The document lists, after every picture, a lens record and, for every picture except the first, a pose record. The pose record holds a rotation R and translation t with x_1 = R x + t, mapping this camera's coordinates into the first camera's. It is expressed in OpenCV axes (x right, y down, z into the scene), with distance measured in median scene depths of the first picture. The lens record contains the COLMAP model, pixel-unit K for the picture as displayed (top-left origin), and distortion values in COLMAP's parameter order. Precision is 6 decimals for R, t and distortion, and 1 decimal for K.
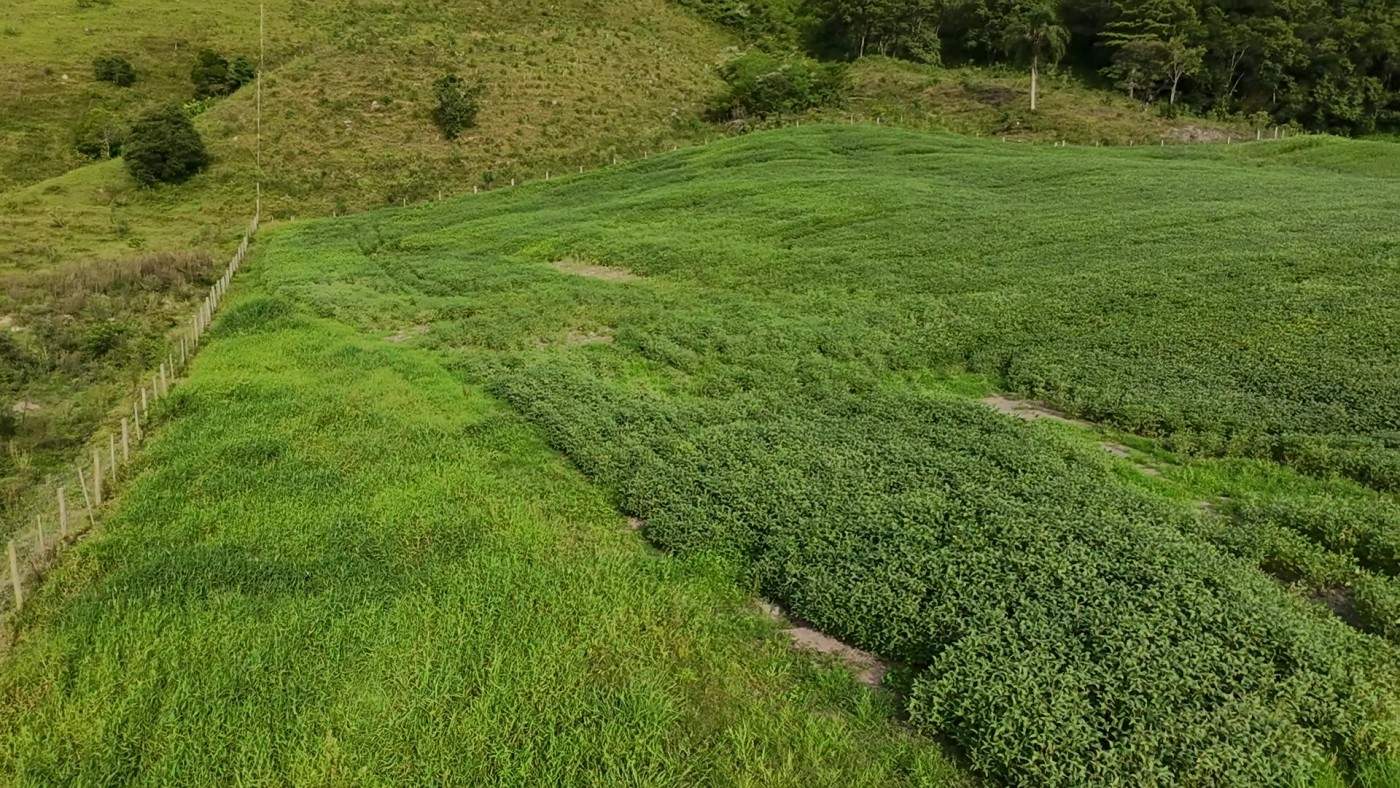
lens RADIAL K [[1014.8, 0, 693.4], [0, 1014.8, 389.0], [0, 0, 1]] dist [0.005862, 0.001266]
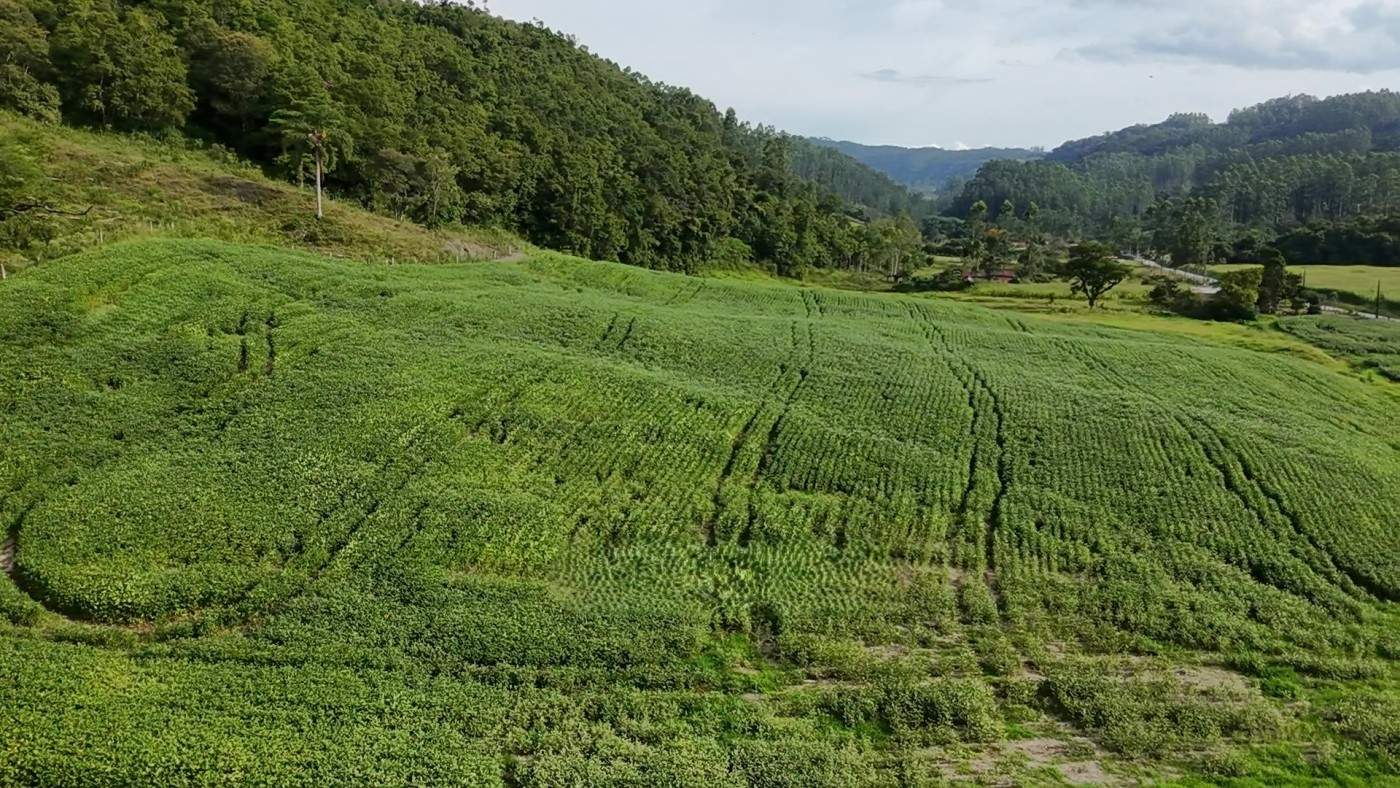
lens RADIAL K [[1014.8, 0, 691.5], [0, 1014.8, 384.9], [0, 0, 1]] dist [0.005862, 0.001266]
pose [[0.422537, -0.130972, 0.896833, -0.359064], [0.140236, 0.987035, 0.078074, -0.146478], [-0.895431, 0.092779, 0.435426, 0.308692]]
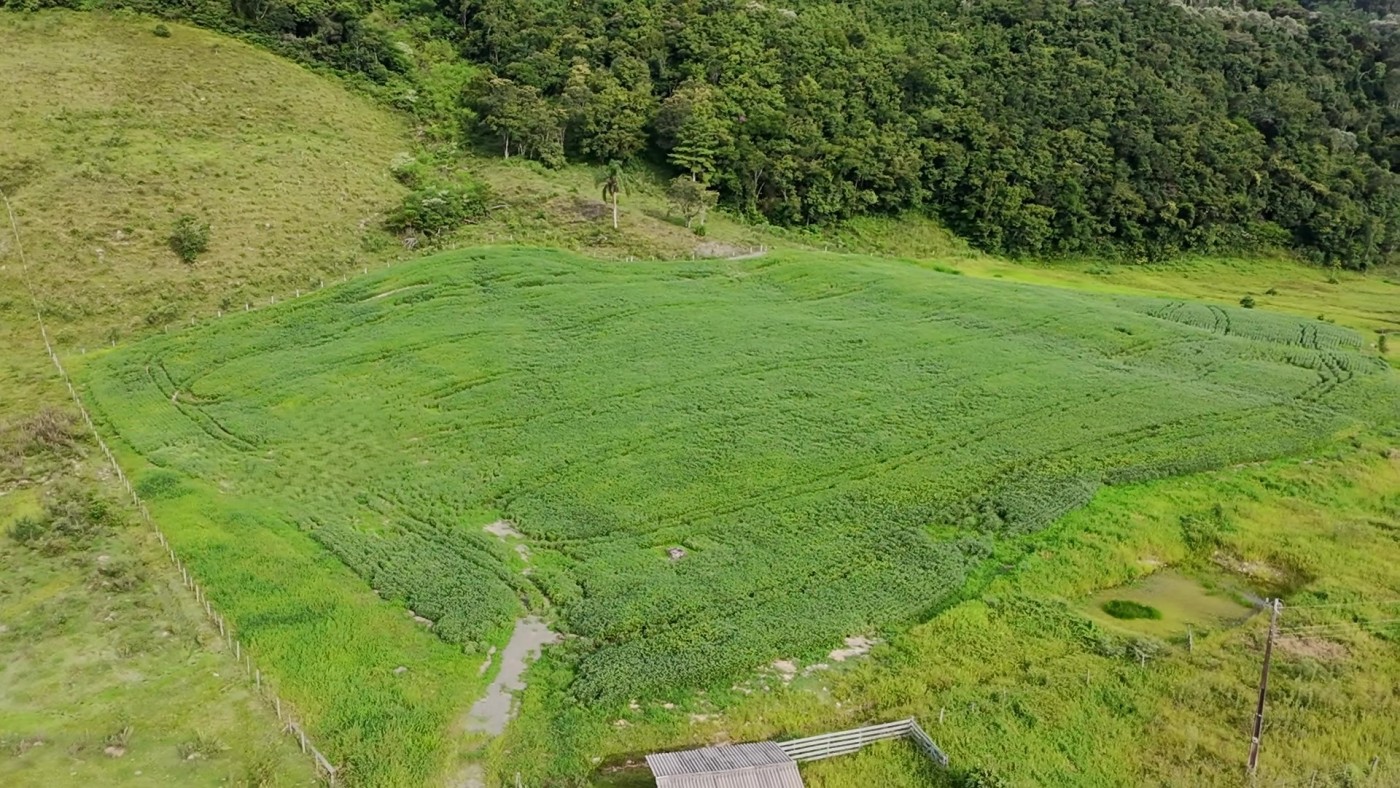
lens RADIAL K [[1014.8, 0, 694.5], [0, 1014.8, 385.3], [0, 0, 1]] dist [0.005862, 0.001266]
pose [[0.956627, -0.062643, 0.284501, 0.007292], [0.048281, 0.997193, 0.057224, -0.122534], [-0.287287, -0.041006, 0.956966, -0.451420]]
